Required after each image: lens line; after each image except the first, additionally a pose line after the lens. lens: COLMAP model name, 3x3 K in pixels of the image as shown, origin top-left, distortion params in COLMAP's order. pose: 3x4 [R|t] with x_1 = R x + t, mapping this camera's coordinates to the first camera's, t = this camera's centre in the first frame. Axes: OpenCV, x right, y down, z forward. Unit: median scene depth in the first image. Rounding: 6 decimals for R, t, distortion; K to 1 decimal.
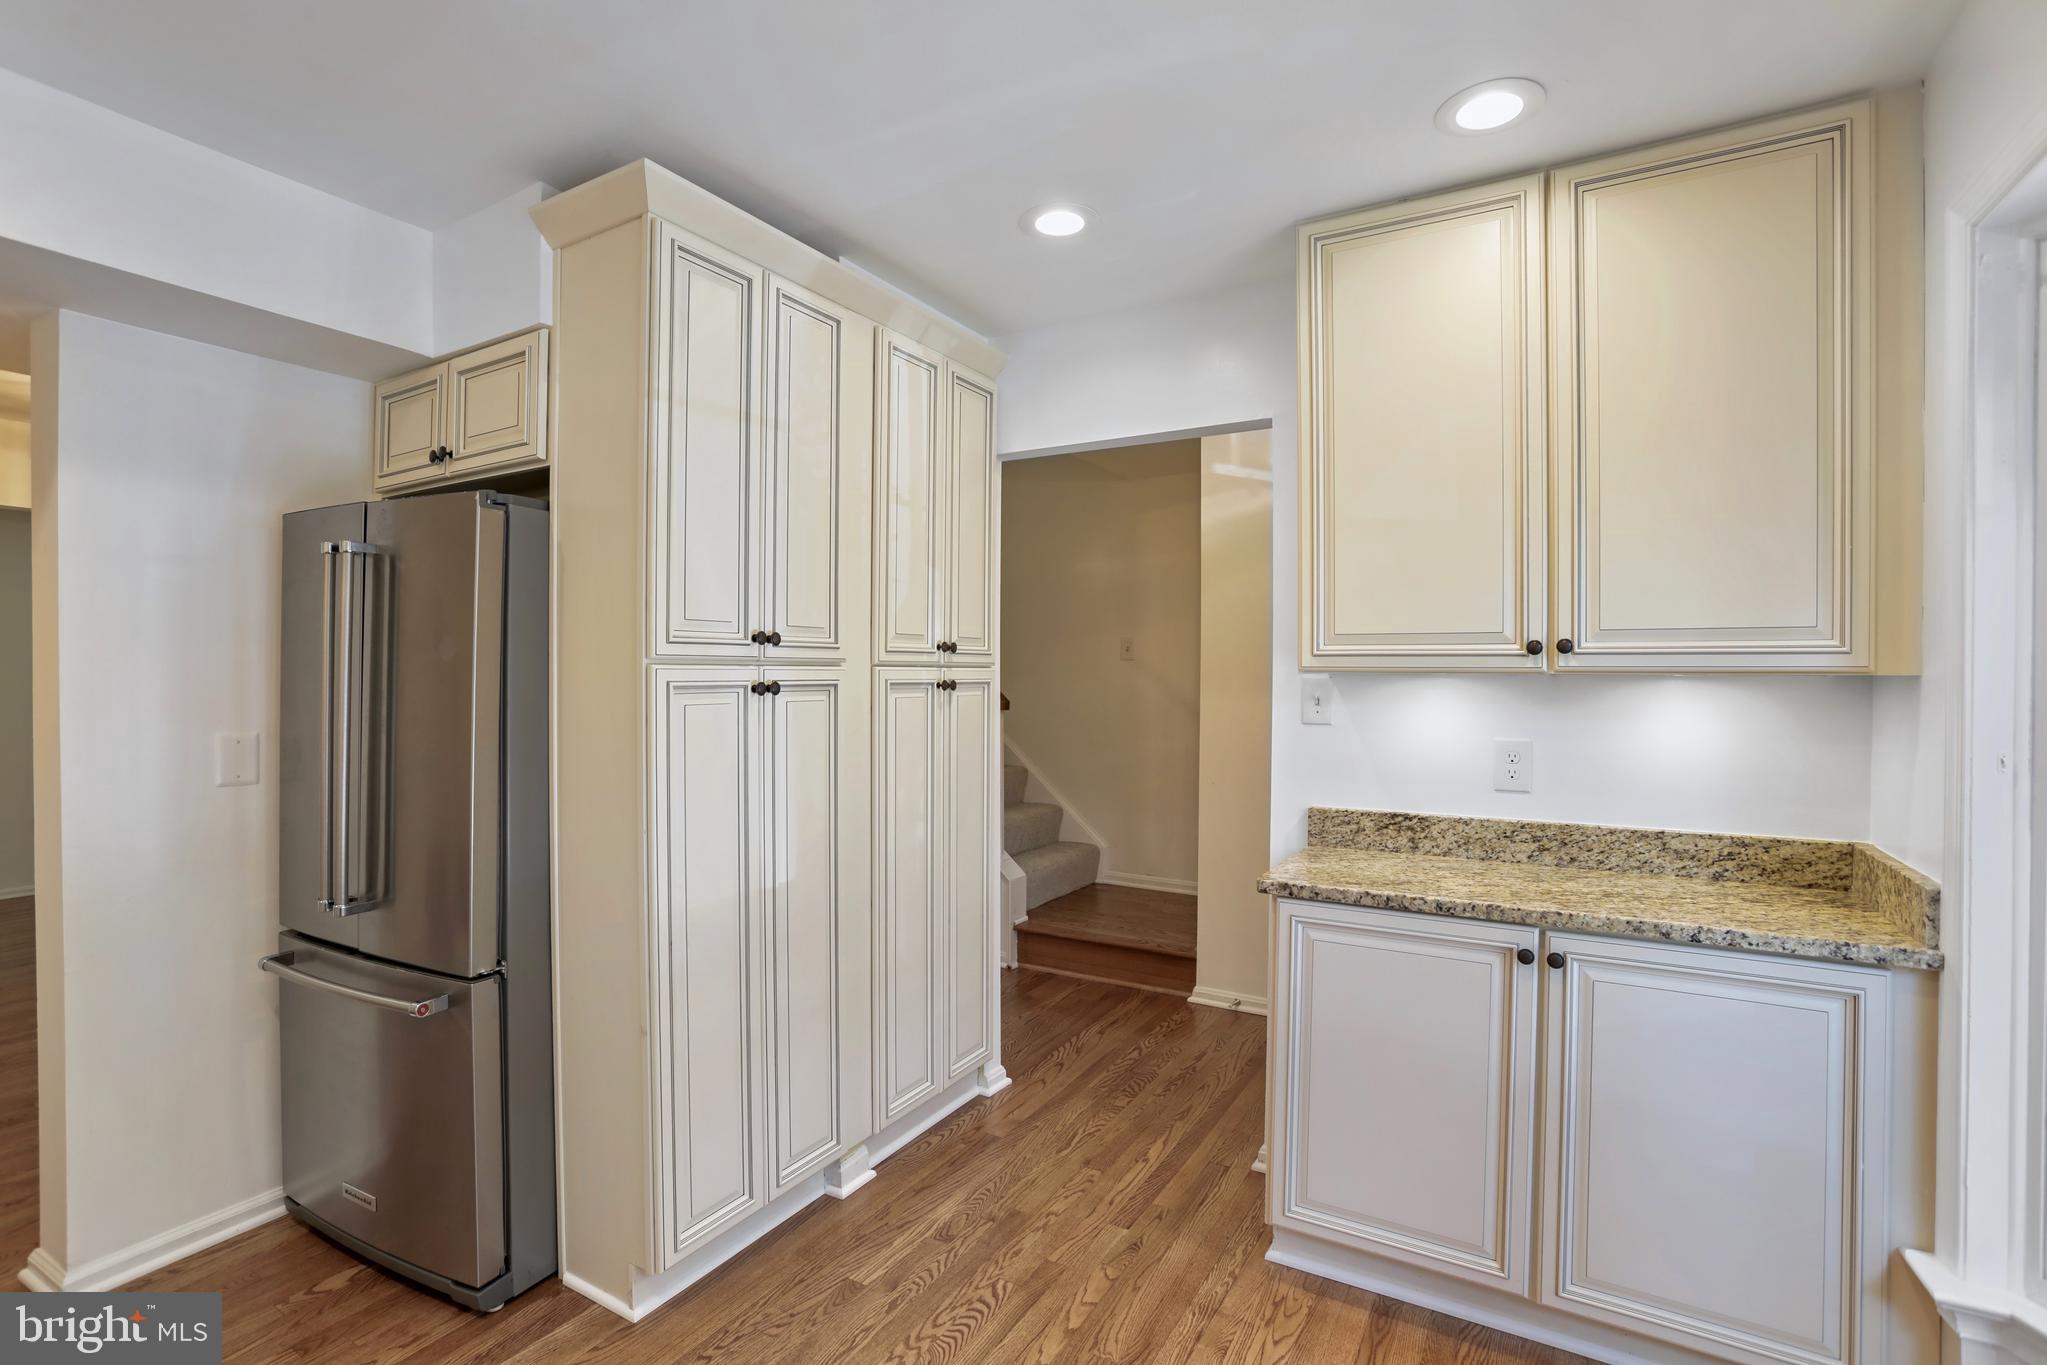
lens RADIAL K [[951.8, 0, 1021.0], [0, 951.8, 674.8], [0, 0, 1]] dist [-0.051776, 0.010628]
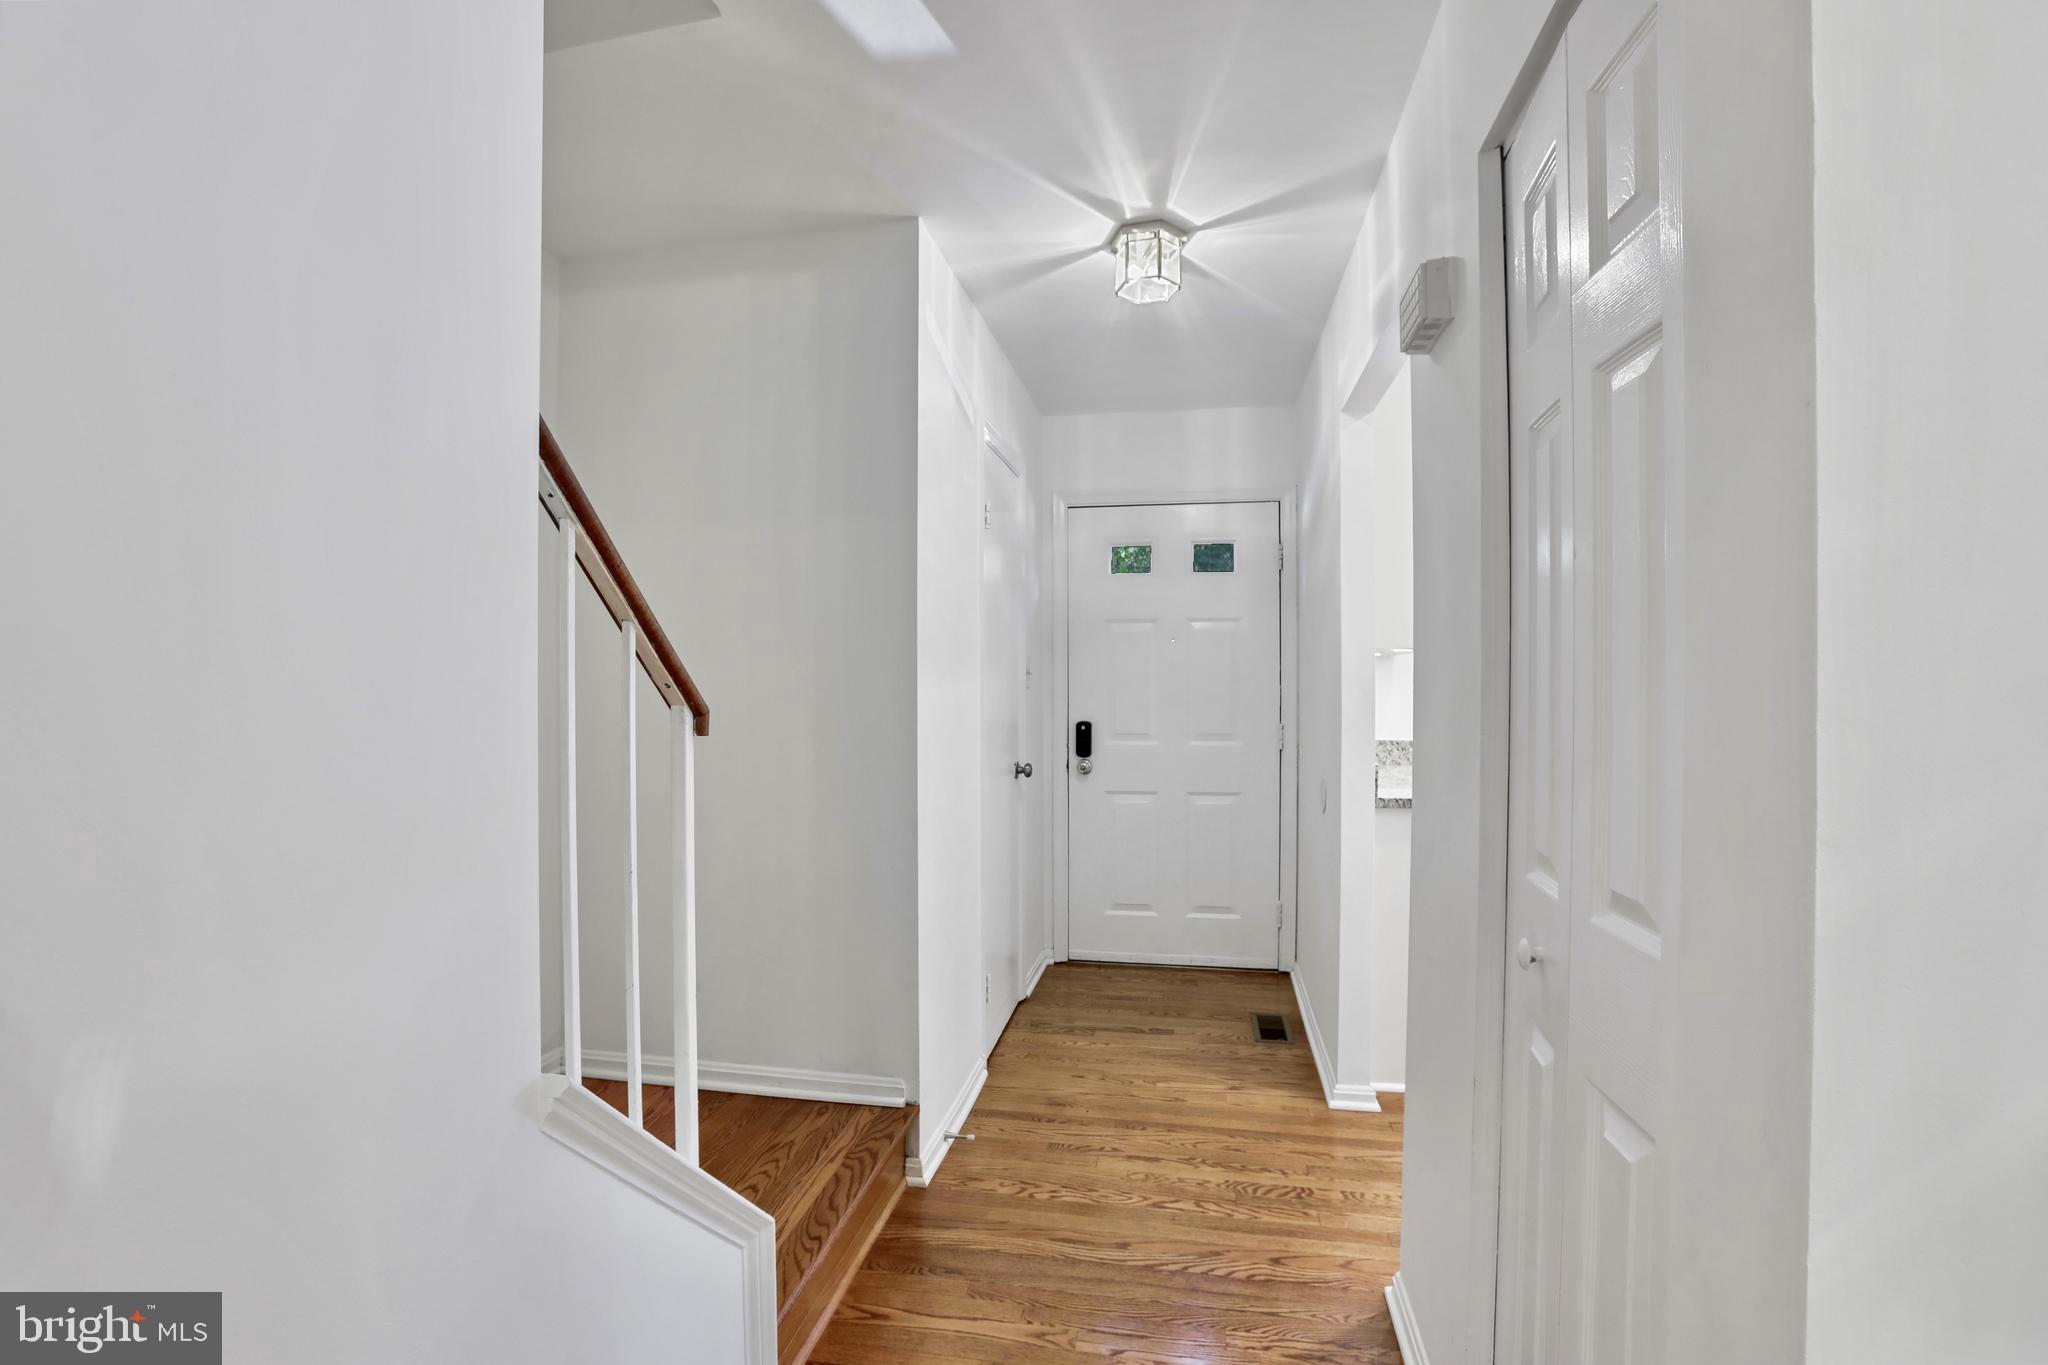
lens RADIAL K [[952.2, 0, 1026.3], [0, 952.2, 676.3], [0, 0, 1]] dist [-0.051776, 0.010628]
pose [[-0.338810, -0.005794, 0.940837, -0.475743], [0.001609, 0.999976, 0.006738, 0.020150], [-0.940853, 0.003796, -0.338792, 1.346686]]
